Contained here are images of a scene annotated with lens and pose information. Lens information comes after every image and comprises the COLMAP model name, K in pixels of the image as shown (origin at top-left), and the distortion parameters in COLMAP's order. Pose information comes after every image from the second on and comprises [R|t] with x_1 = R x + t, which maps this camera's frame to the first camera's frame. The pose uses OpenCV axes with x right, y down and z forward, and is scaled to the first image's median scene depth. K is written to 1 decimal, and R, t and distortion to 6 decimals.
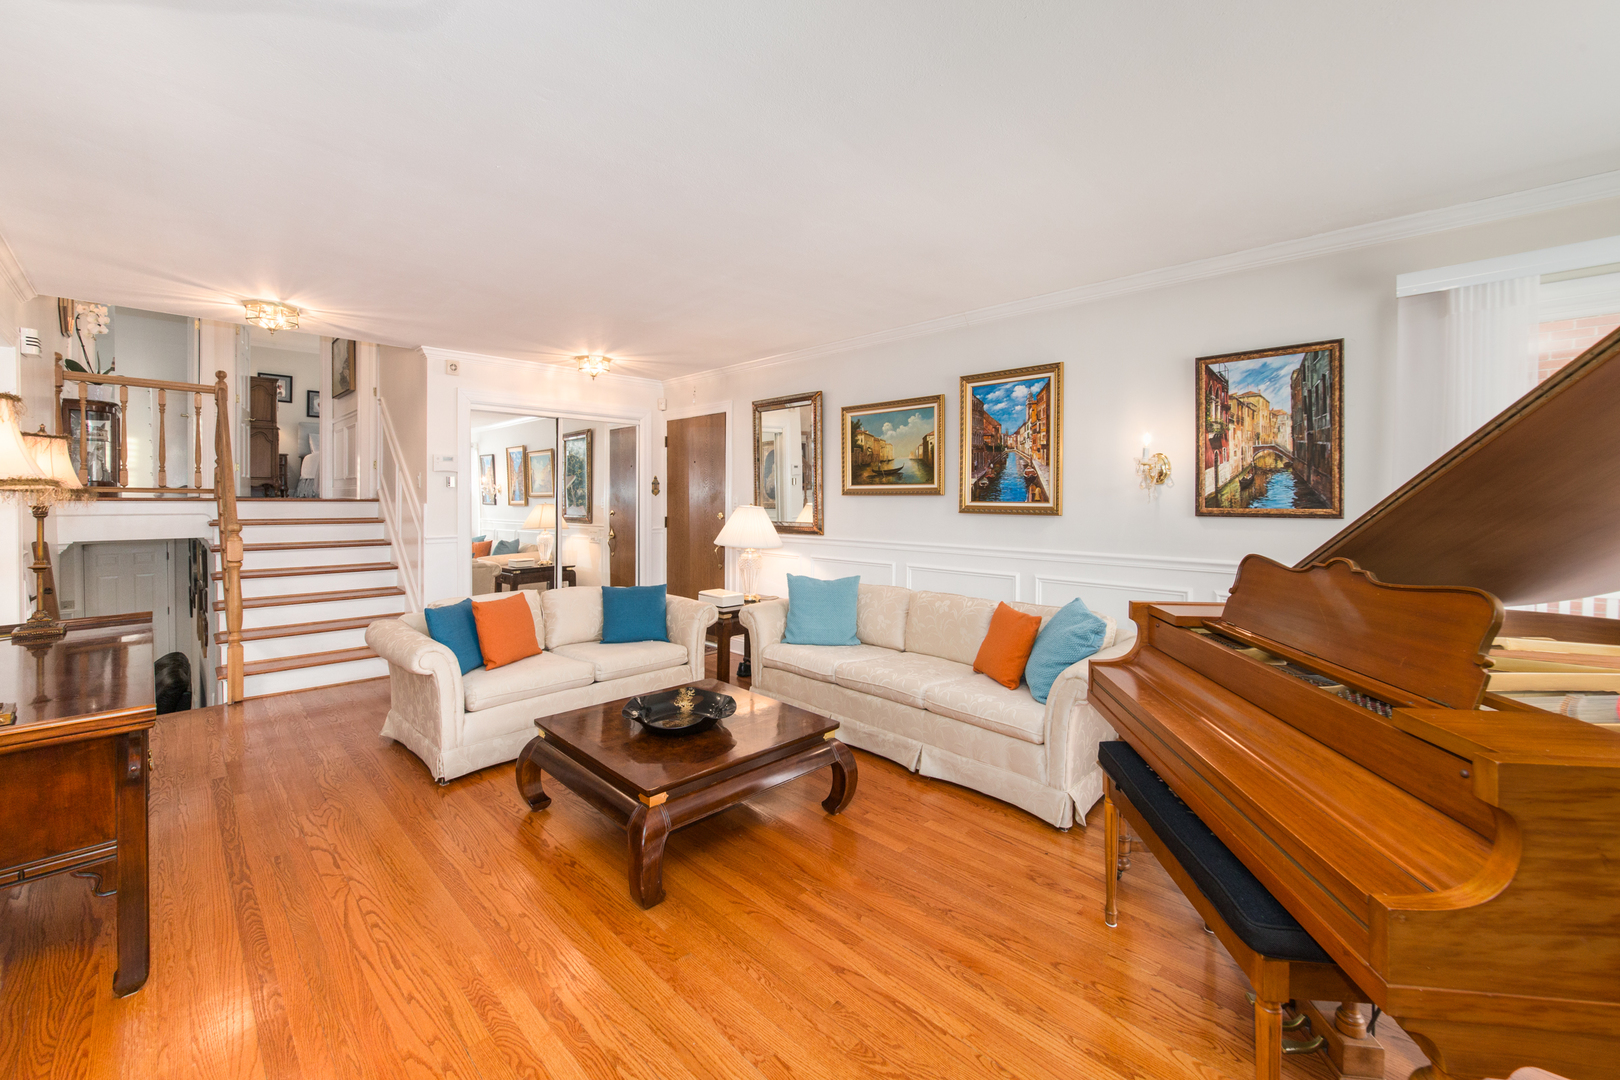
lens RADIAL K [[643.6, 0, 809.8], [0, 643.6, 499.2], [0, 0, 1]] dist [0.000456, 0.000625]
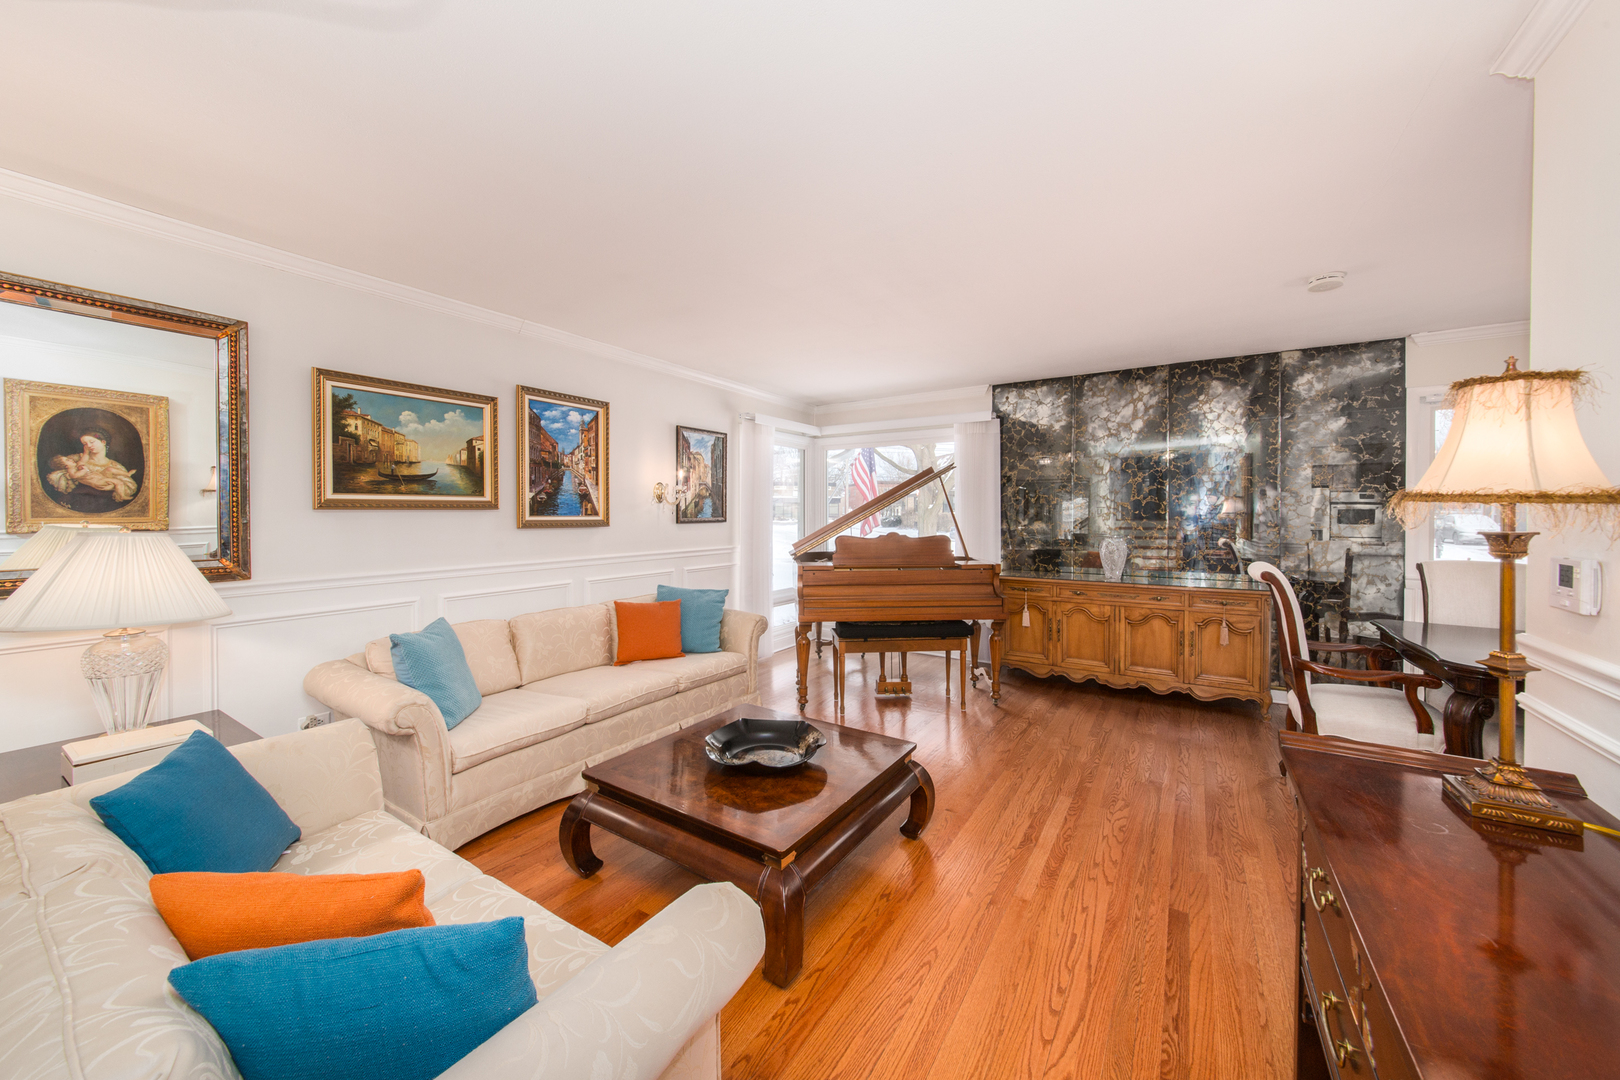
lens RADIAL K [[581.3, 0, 805.5], [0, 581.3, 519.6], [0, 0, 1]] dist [-0.009676, 0.000568]
pose [[-0.187451, -0.014153, 0.982172, -0.714793], [0.002171, 0.999888, 0.014823, -0.003149], [-0.982272, 0.004911, -0.187399, 0.770891]]
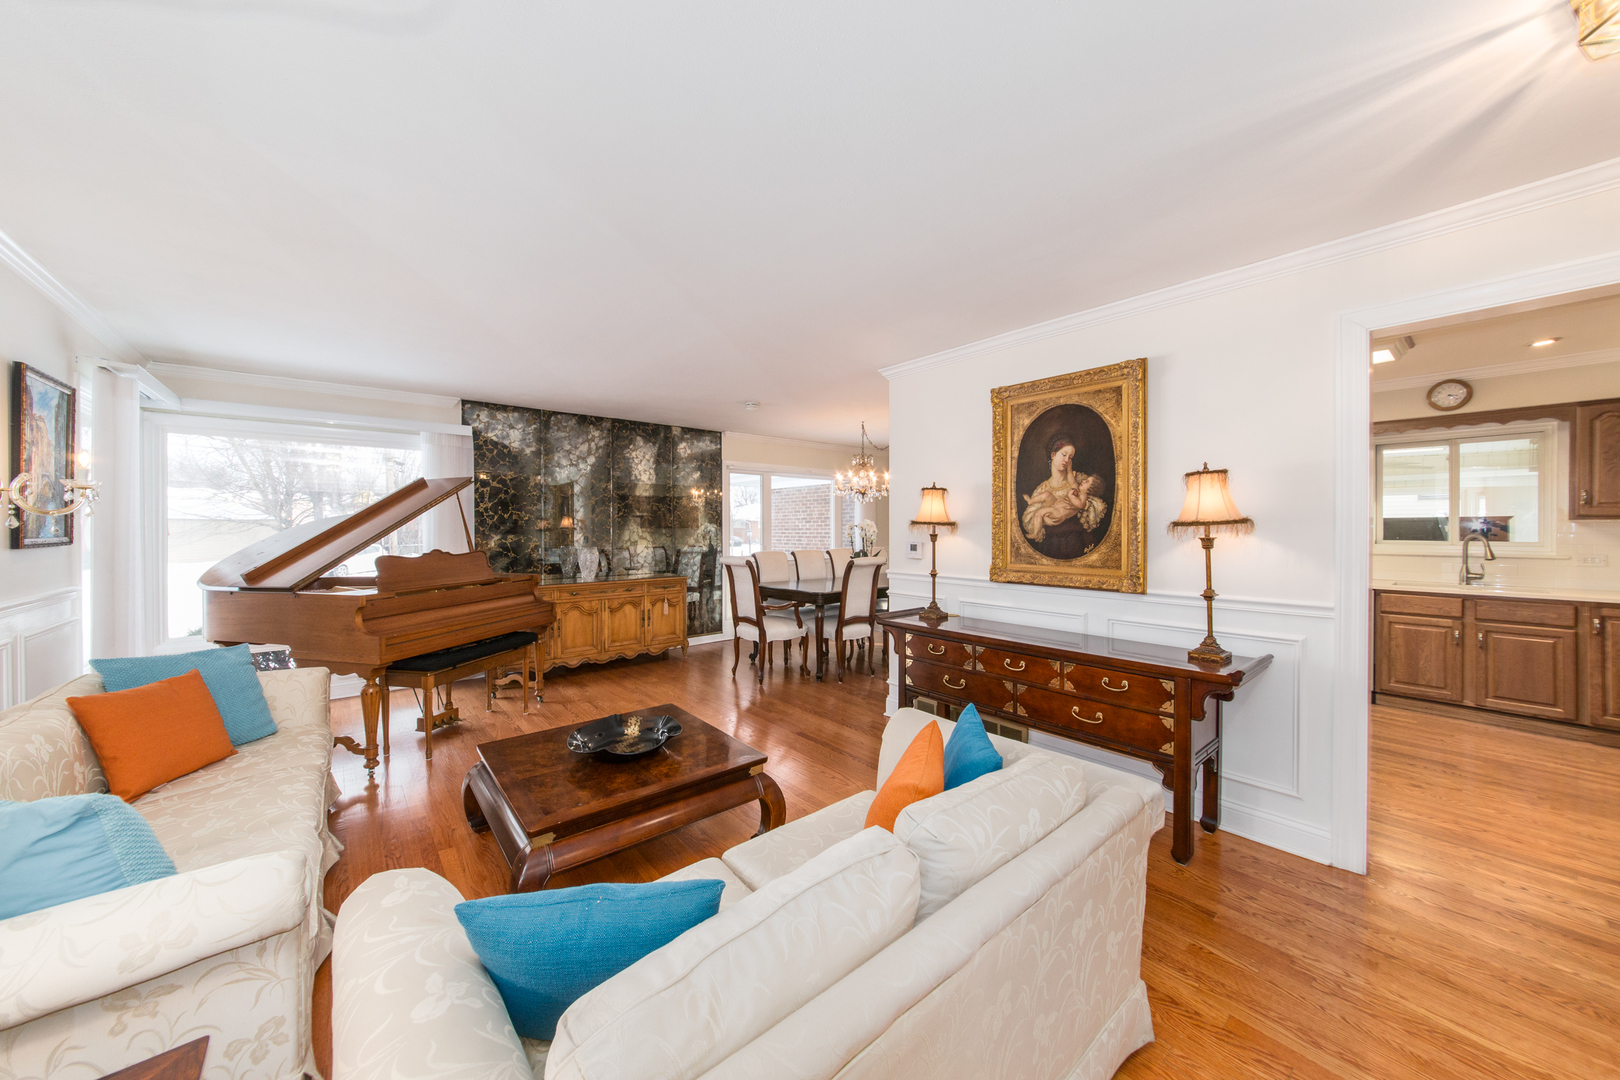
lens RADIAL K [[581.3, 0, 813.9], [0, 581.3, 530.0], [0, 0, 1]] dist [-0.009676, 0.000568]
pose [[-0.995722, -0.002997, 0.092353, -0.411558], [-0.002268, 0.999965, 0.007998, -0.005541], [-0.092374, 0.007754, -0.995694, 1.330293]]
